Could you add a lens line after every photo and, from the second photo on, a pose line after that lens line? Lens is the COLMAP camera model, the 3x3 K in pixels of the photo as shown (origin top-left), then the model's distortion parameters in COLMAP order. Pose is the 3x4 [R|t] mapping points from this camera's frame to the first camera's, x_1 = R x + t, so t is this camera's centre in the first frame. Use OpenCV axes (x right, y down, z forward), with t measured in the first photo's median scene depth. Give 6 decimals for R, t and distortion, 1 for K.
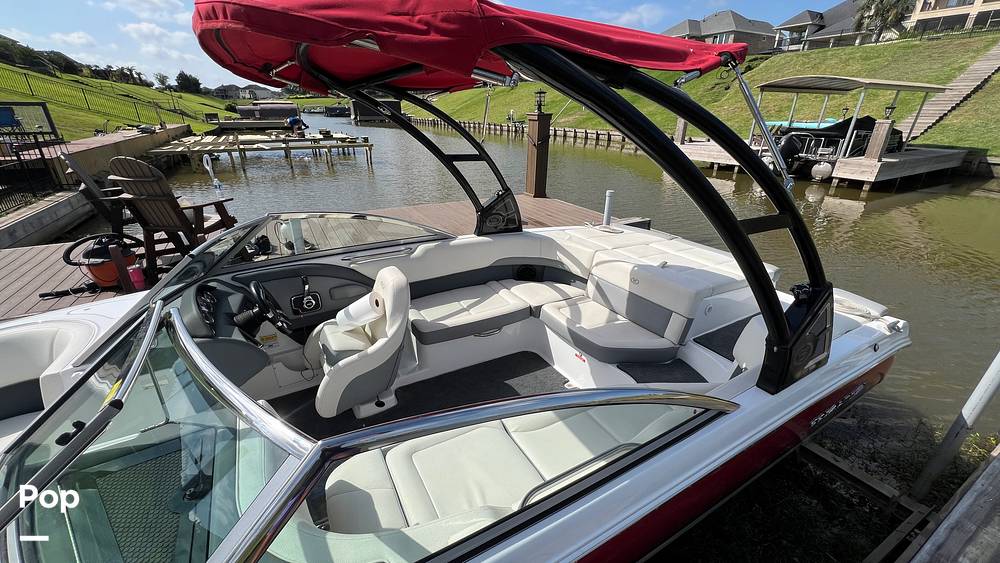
lens RADIAL K [[399.0, 0, 500.0], [0, 399.0, 281.5], [0, 0, 1]] dist [0.000632, 0.000027]
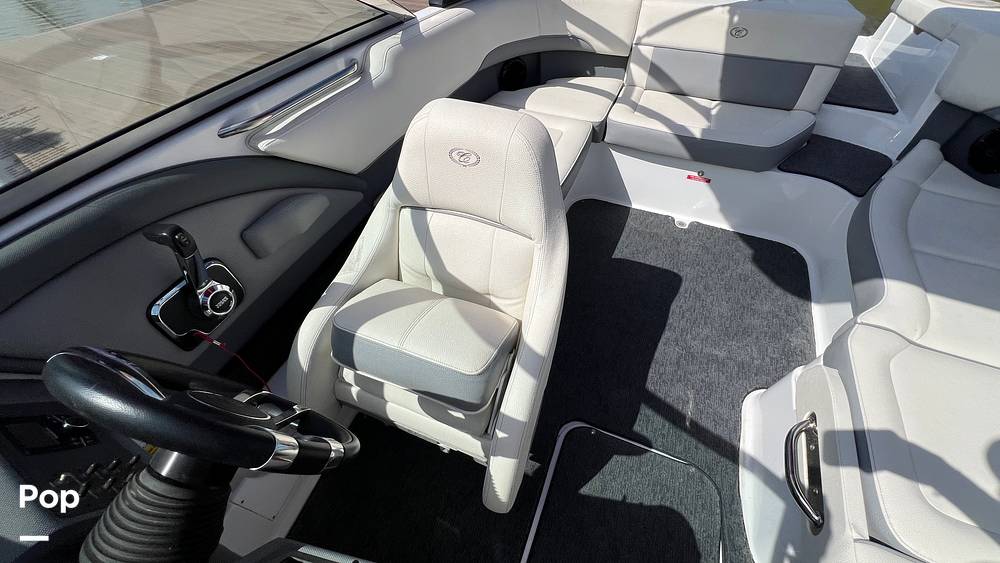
lens RADIAL K [[404.4, 0, 500.0], [0, 404.4, 281.5], [0, 0, 1]] dist [-0.000278, 0.000044]
pose [[0.803111, -0.441705, 0.399886, -0.335047], [0.241169, 0.854690, 0.459719, -0.042157], [-0.544839, -0.272766, 0.792937, 0.495875]]
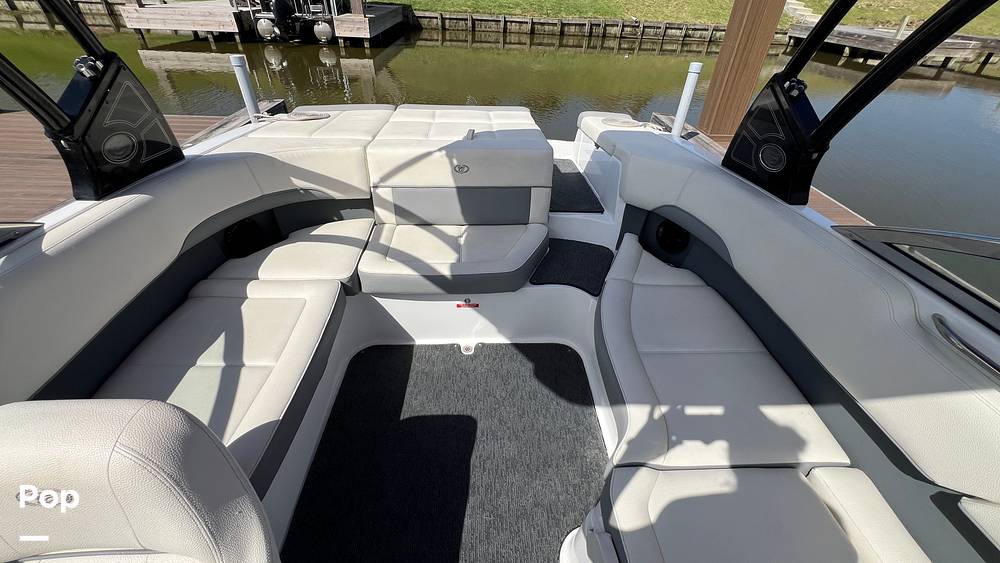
lens RADIAL K [[404.4, 0, 500.0], [0, 404.4, 281.5], [0, 0, 1]] dist [-0.000278, 0.000044]
pose [[0.456188, -0.518079, 0.723523, -0.198961], [0.319053, 0.854222, 0.410500, -0.084383], [-0.830721, 0.043577, 0.554981, 0.477987]]
